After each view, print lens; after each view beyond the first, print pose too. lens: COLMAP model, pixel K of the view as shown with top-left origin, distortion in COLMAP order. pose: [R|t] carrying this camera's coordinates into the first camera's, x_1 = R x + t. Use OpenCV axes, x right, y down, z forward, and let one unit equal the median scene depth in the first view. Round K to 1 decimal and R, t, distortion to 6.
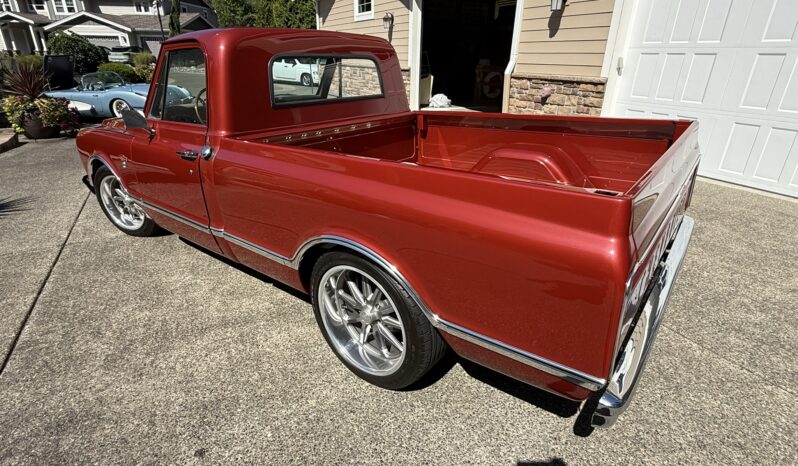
lens RADIAL K [[424.3, 0, 405.0], [0, 424.3, 230.4], [0, 0, 1]] dist [-0.004042, 0.004945]
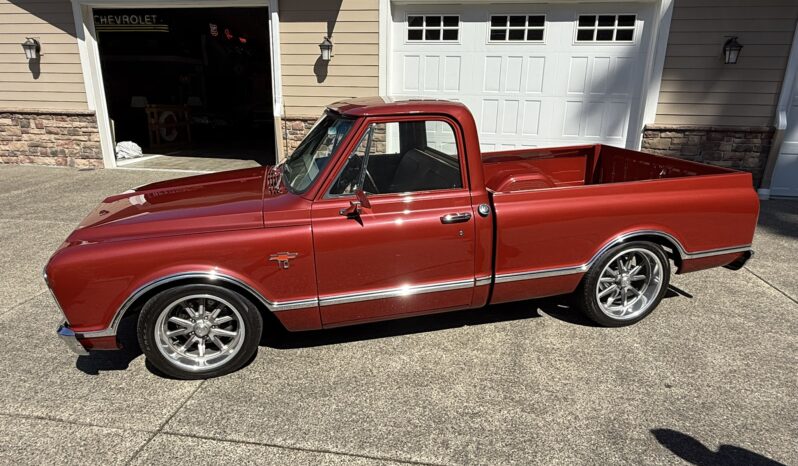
lens RADIAL K [[485.8, 0, 404.2], [0, 485.8, 226.0], [0, 0, 1]] dist [-0.002476, -0.000181]
pose [[0.606058, -0.217560, 0.765089, -0.550570], [0.295859, 0.954512, 0.037063, -0.087642], [-0.738350, 0.203896, 0.642857, 0.117735]]
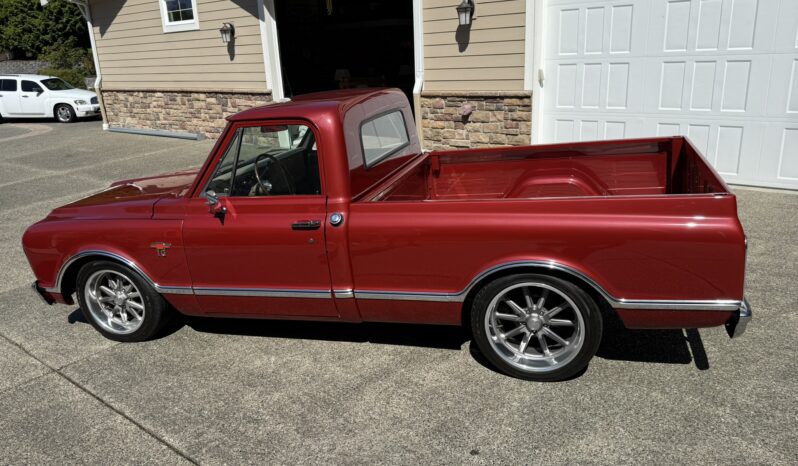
lens RADIAL K [[615.0, 0, 407.0], [0, 615.0, 232.6], [0, 0, 1]] dist [0.078959, -0.085818]
pose [[0.925379, -0.164998, 0.341247, -0.287406], [0.199371, 0.977564, -0.067977, -0.003064], [-0.322374, 0.130939, 0.937512, -0.171842]]
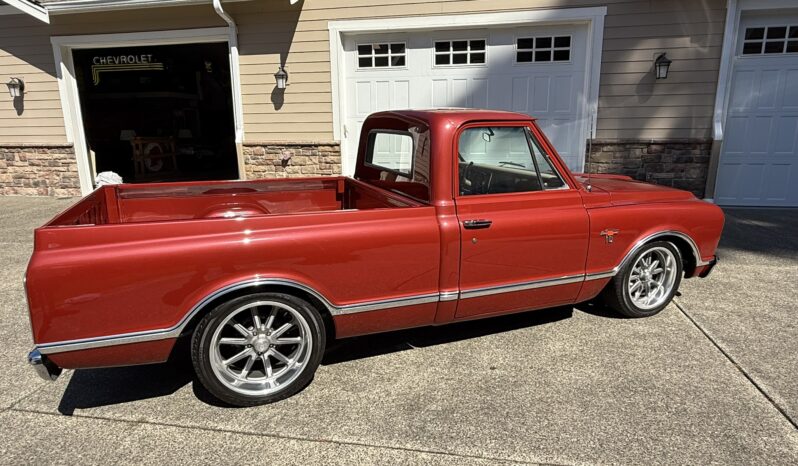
lens RADIAL K [[485.8, 0, 407.5], [0, 485.8, 227.6], [0, 0, 1]] dist [-0.002476, -0.000181]
pose [[0.626926, -0.187669, 0.756138, -0.484224], [0.317297, 0.947919, -0.027808, -0.006986], [-0.711538, 0.257353, 0.653822, -0.023959]]
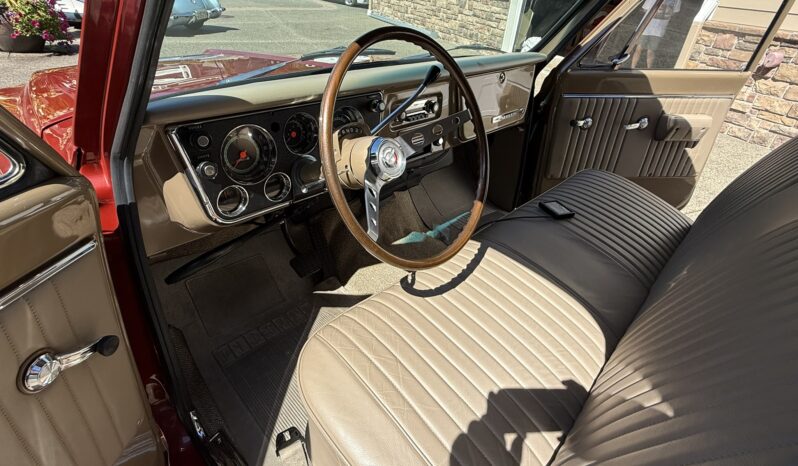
lens RADIAL K [[403.3, 0, 402.0], [0, 403.3, 234.8], [0, 0, 1]] dist [0.006743, 0.000078]
pose [[0.994354, 0.105441, -0.011907, -0.191729], [-0.101758, 0.979349, 0.174703, -0.118825], [0.030082, -0.172505, 0.984549, 0.338909]]
